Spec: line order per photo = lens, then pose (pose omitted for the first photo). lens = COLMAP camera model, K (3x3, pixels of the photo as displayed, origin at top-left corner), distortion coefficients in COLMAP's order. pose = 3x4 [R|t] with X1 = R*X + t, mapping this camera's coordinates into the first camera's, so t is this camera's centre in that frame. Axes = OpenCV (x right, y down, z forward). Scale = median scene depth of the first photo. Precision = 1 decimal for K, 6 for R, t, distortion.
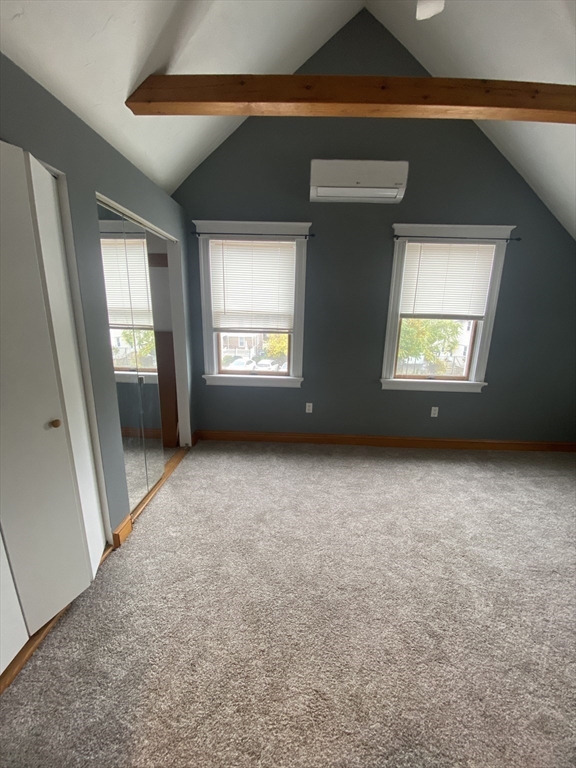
lens RADIAL K [[309.6, 0, 287.9], [0, 309.6, 384.5], [0, 0, 1]] dist [-0.017565, -0.006933]
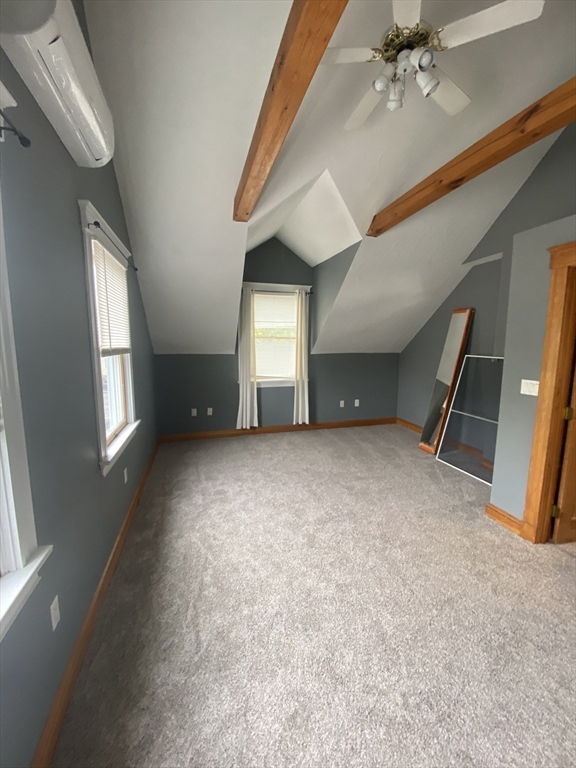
lens RADIAL K [[309.6, 0, 286.6], [0, 309.6, 383.3], [0, 0, 1]] dist [-0.017565, -0.006933]
pose [[-0.313911, -0.153532, 0.936957, -0.392701], [0.214080, 0.949981, 0.227390, -0.264572], [-0.925003, 0.271964, -0.265341, 0.966228]]
